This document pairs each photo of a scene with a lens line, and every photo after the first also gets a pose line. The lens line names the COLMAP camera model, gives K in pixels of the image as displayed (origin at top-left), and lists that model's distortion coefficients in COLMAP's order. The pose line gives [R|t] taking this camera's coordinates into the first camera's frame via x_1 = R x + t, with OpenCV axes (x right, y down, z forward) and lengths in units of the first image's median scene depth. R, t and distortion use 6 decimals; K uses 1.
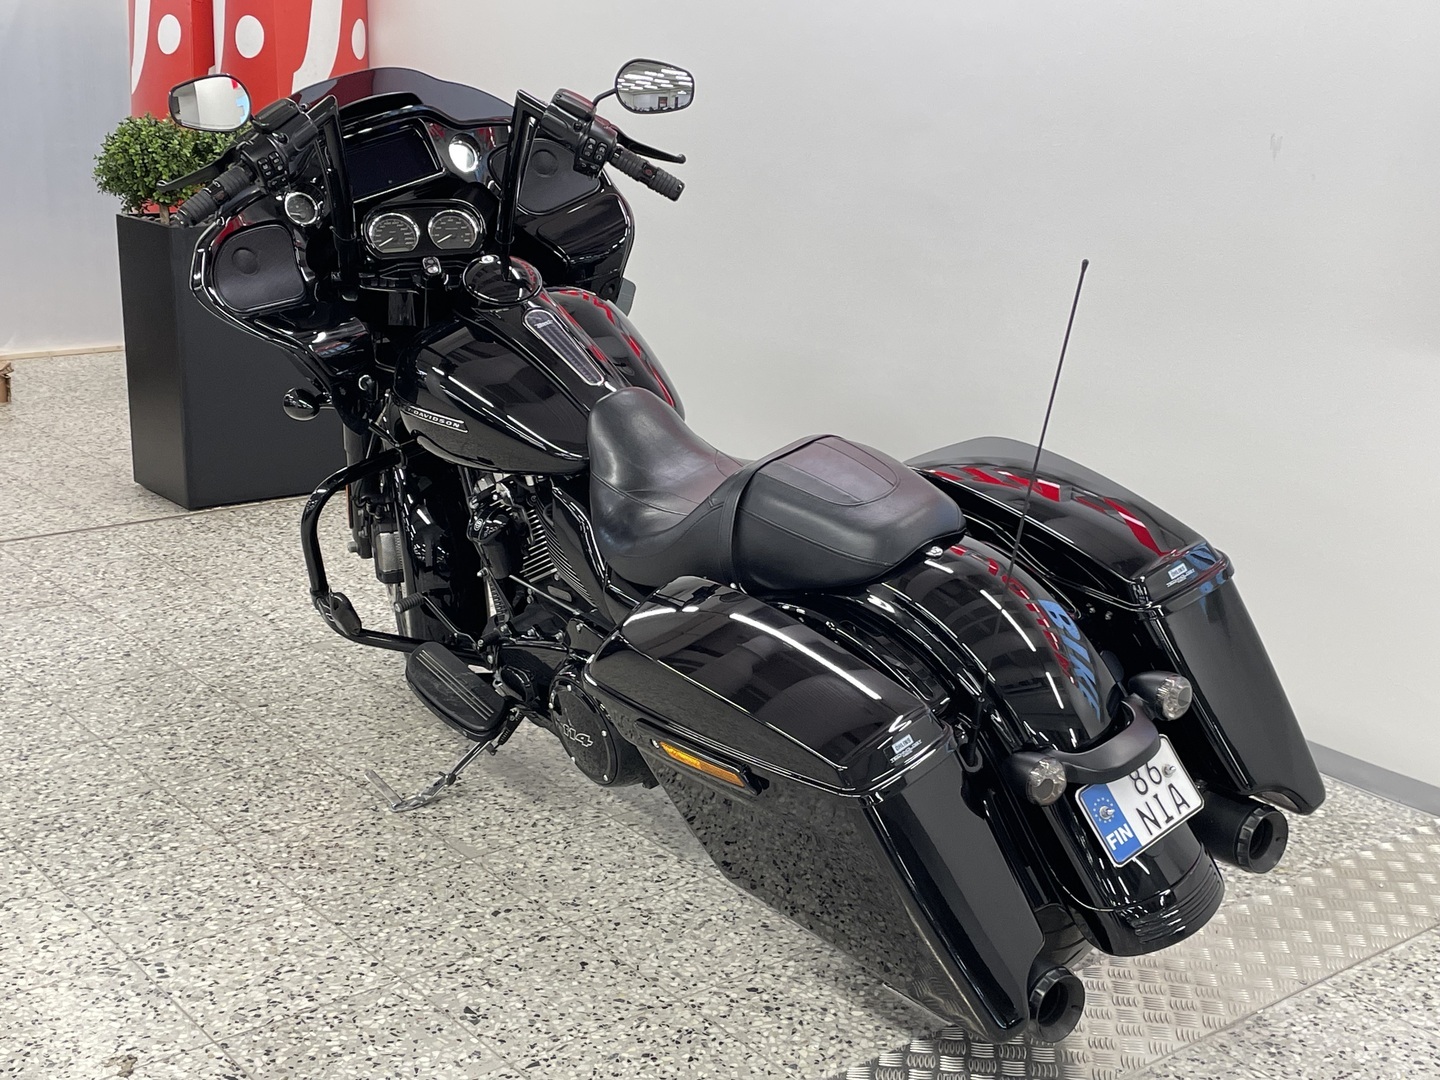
lens RADIAL K [[1879.2, 0, 732.1], [0, 1879.2, 547.8], [0, 0, 1]] dist [0.053819, 0.000000]
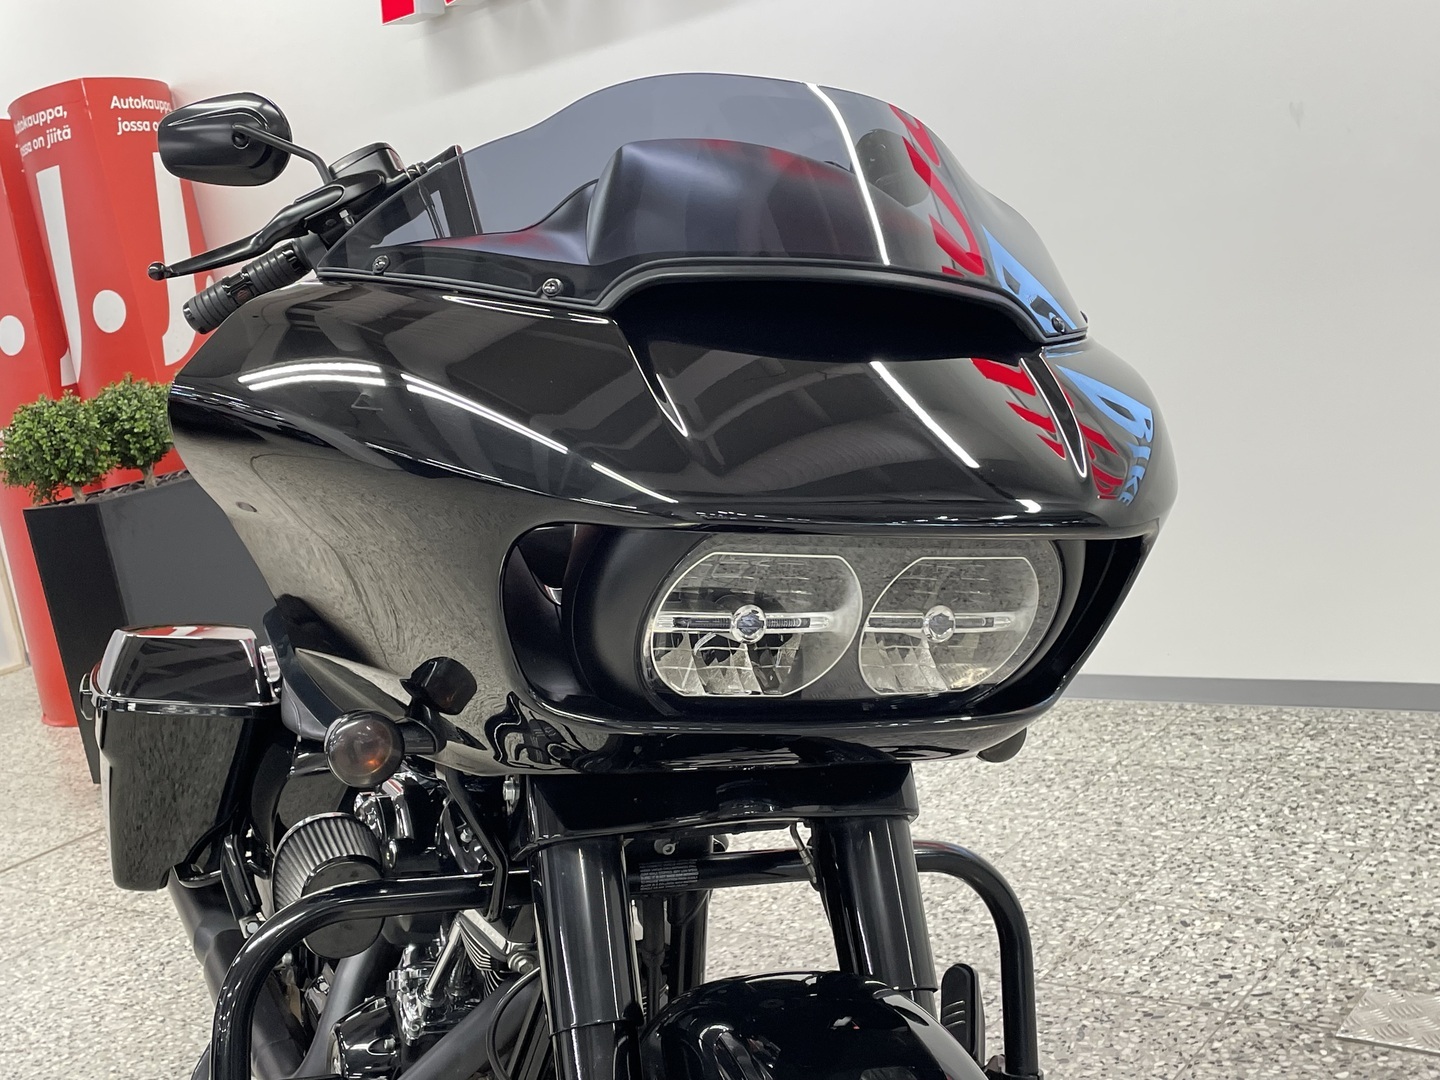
lens RADIAL K [[1679.1, 0, 695.4], [0, 1679.1, 521.5], [0, 0, 1]] dist [0.051378, 0.000000]
pose [[0.957602, -0.235726, 0.165626, -0.271231], [0.255347, 0.960678, -0.109064, 0.014343], [-0.133404, 0.146732, 0.980139, 0.237763]]
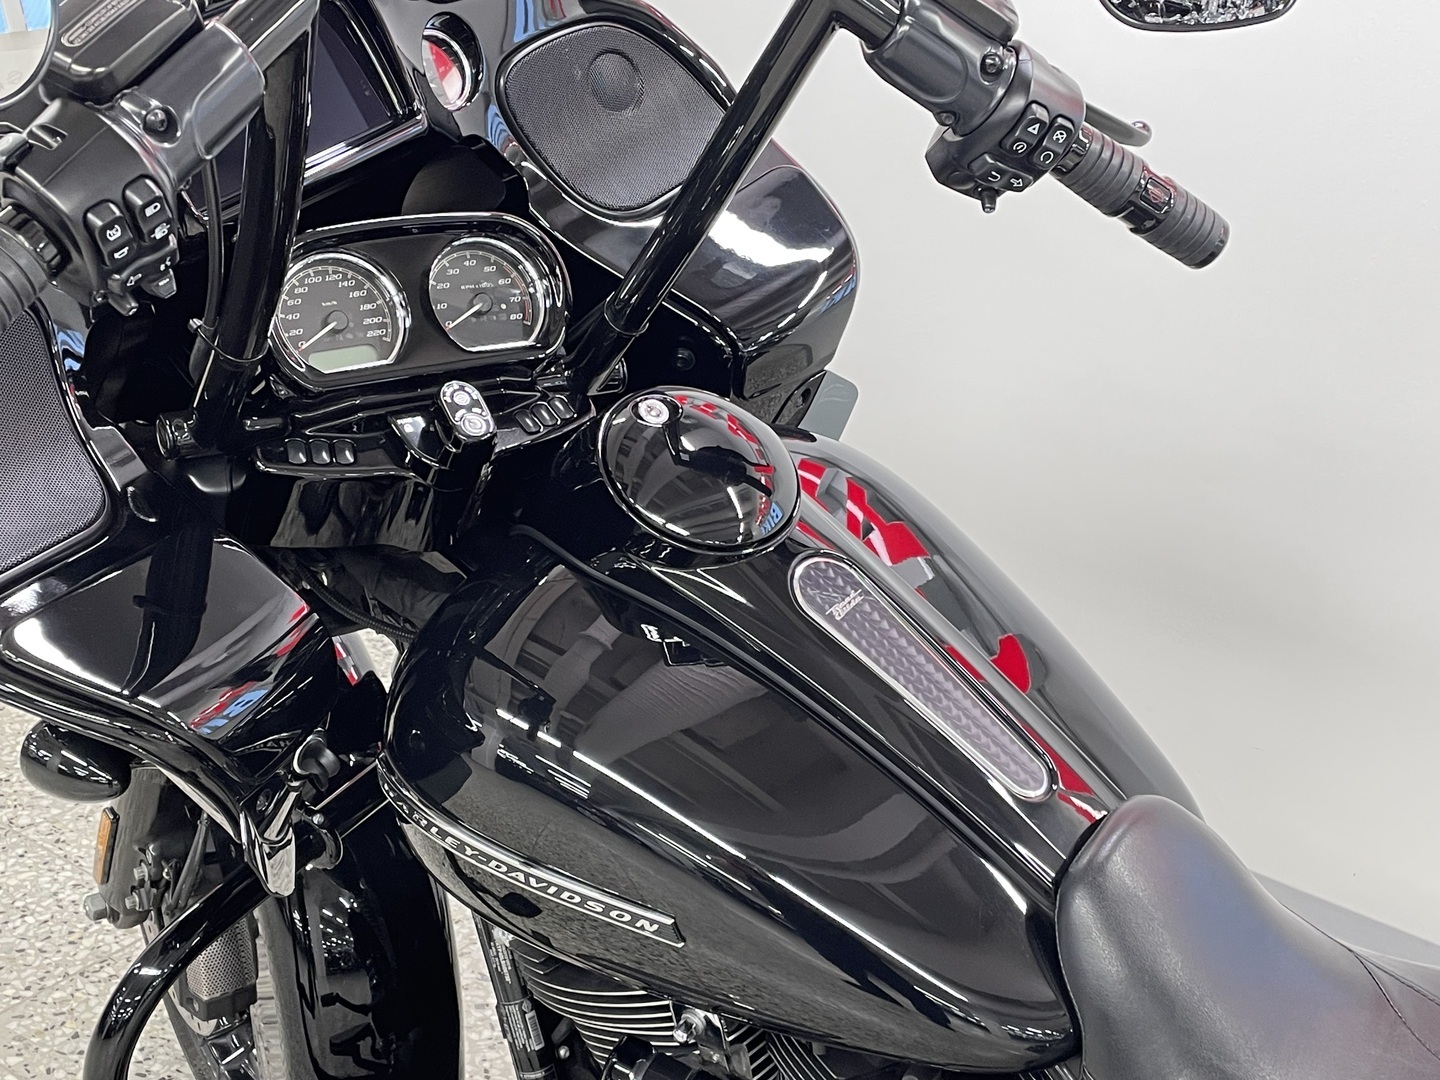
lens RADIAL K [[1879.2, 0, 718.4], [0, 1879.2, 537.4], [0, 0, 1]] dist [0.053819, 0.000000]
pose [[0.955632, -0.048468, 0.290550, -0.466272], [0.008711, 0.990589, 0.136595, -0.370226], [-0.294436, -0.128004, 0.947060, 1.347943]]
